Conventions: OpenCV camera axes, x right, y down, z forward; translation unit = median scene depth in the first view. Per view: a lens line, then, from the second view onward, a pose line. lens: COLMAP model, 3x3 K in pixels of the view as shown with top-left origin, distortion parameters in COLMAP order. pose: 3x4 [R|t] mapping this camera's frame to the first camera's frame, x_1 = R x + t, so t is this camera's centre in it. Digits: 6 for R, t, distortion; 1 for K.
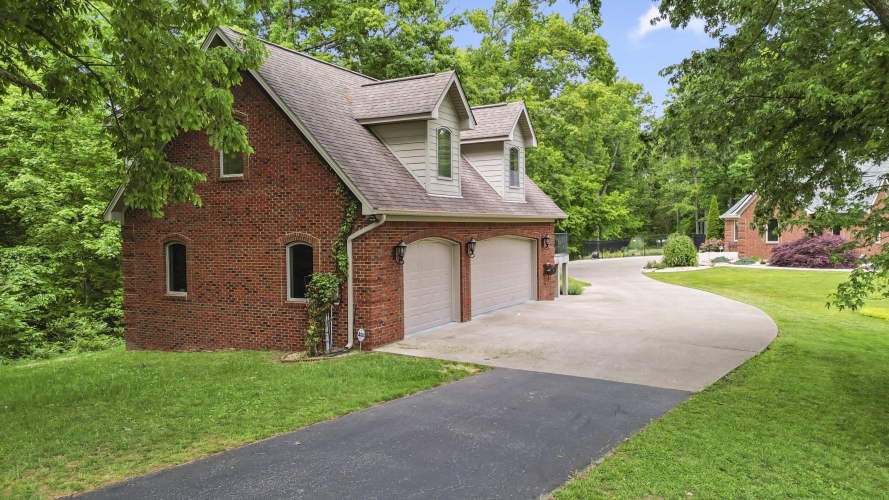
lens RADIAL K [[634.9, 0, 446.2], [0, 634.9, 246.8], [0, 0, 1]] dist [0.092733, -0.094421]
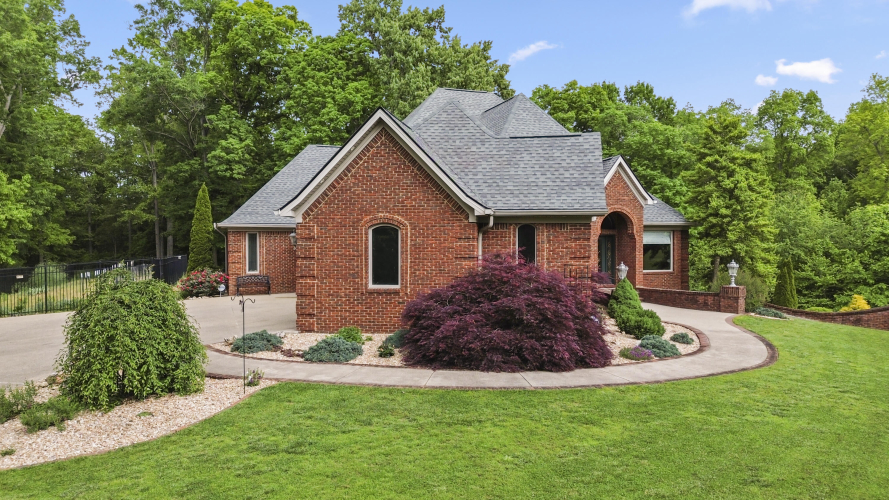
lens RADIAL K [[634.9, 0, 446.2], [0, 634.9, 246.8], [0, 0, 1]] dist [0.092733, -0.094421]
pose [[0.696183, 0.001026, 0.717863, 0.139676], [0.017270, 0.999686, -0.018177, -0.012683], [-0.717656, 0.025052, 0.695947, 0.382668]]
